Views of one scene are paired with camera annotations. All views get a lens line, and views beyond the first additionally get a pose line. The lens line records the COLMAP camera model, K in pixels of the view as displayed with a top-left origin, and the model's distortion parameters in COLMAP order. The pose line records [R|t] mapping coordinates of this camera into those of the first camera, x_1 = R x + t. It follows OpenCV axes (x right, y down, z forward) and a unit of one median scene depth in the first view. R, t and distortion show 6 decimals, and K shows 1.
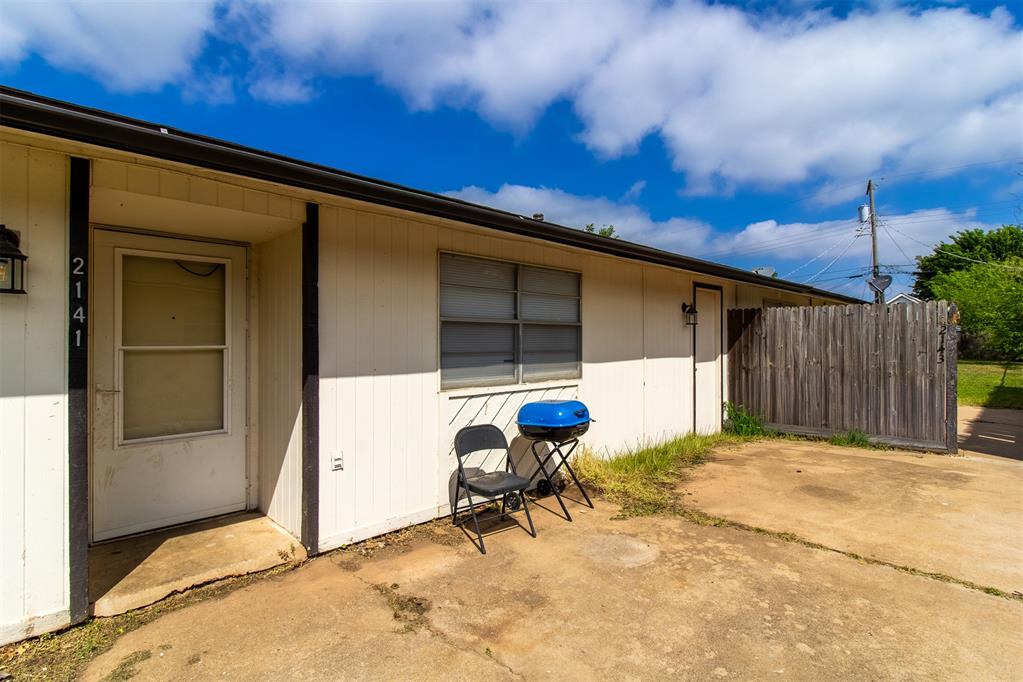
lens RADIAL K [[504.4, 0, 509.5], [0, 504.4, 328.9], [0, 0, 1]] dist [-0.005986, 0.000067]
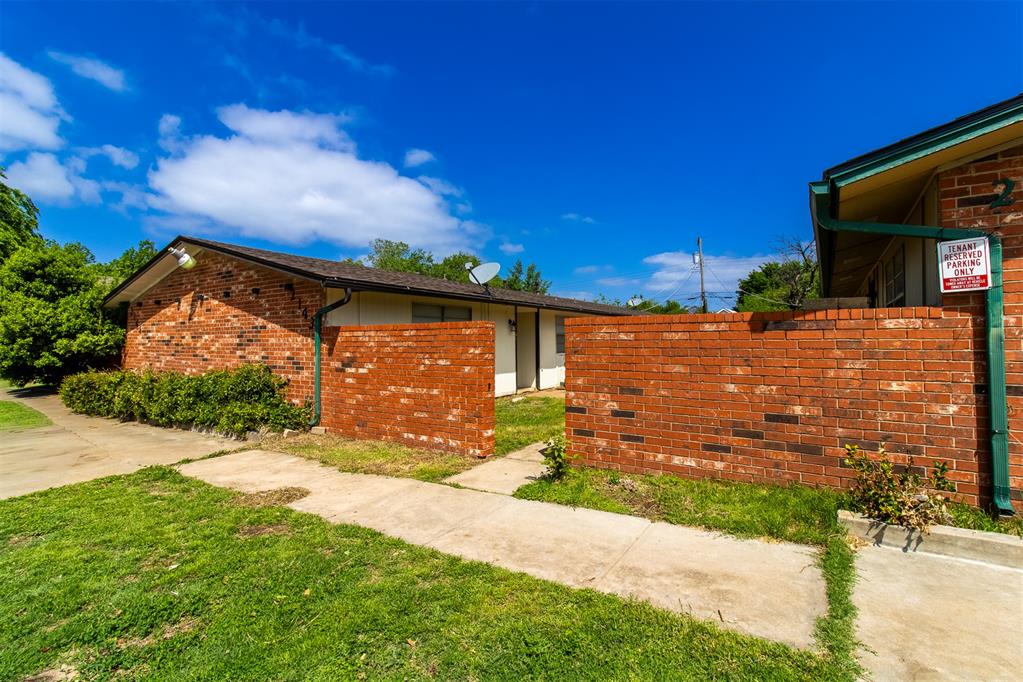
lens RADIAL K [[481.3, 0, 511.5], [0, 481.3, 338.5], [0, 0, 1]] dist [-0.018666, -0.000034]
pose [[0.977513, -0.010106, 0.210632, -1.065785], [0.007917, 0.999906, 0.011234, -0.025430], [-0.210725, -0.009314, 0.977501, -2.126434]]
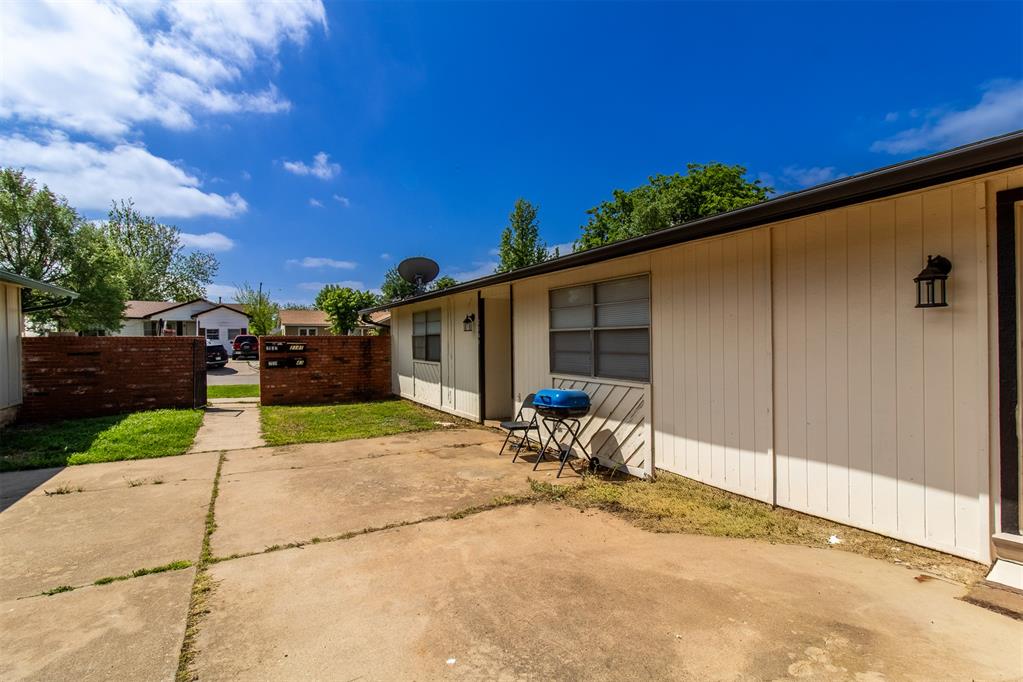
lens RADIAL K [[481.3, 0, 511.5], [0, 481.3, 338.5], [0, 0, 1]] dist [-0.018666, -0.000034]
pose [[-0.261593, -0.012050, -0.965103, 1.255396], [0.018414, 0.999678, -0.017473, 0.026989], [0.965003, -0.022342, -0.261287, 1.130335]]
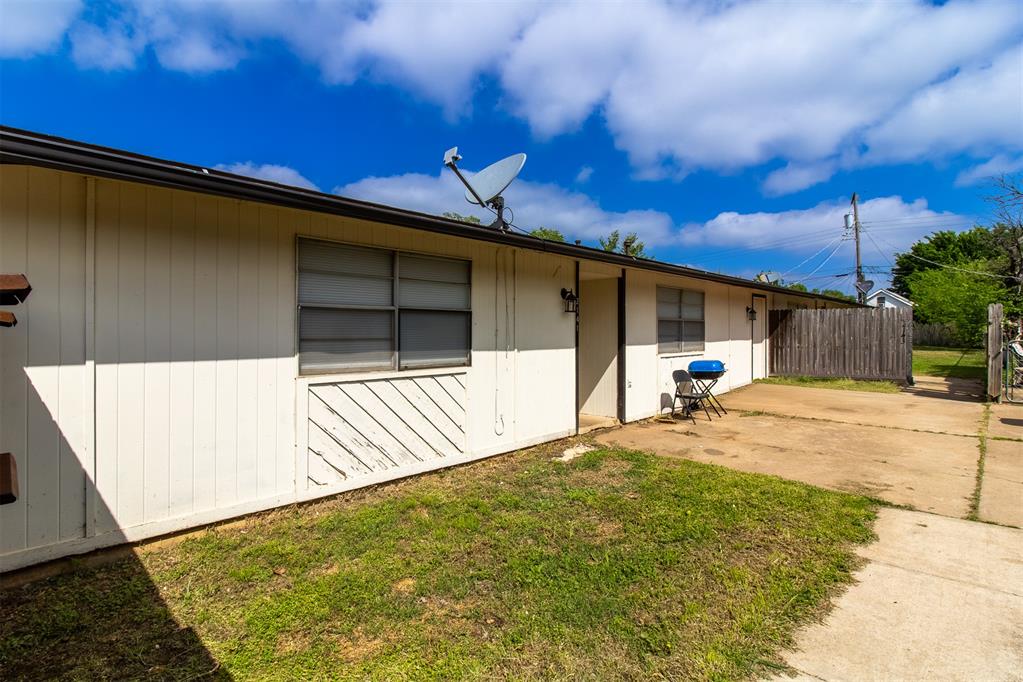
lens RADIAL K [[498.8, 0, 502.7], [0, 498.8, 321.4], [0, 0, 1]] dist [-0.002241, -0.001094]
pose [[0.999914, 0.002441, 0.012861, -0.697134], [-0.002499, 0.999987, 0.004532, -0.015199], [-0.012850, -0.004563, 0.999907, -0.897740]]
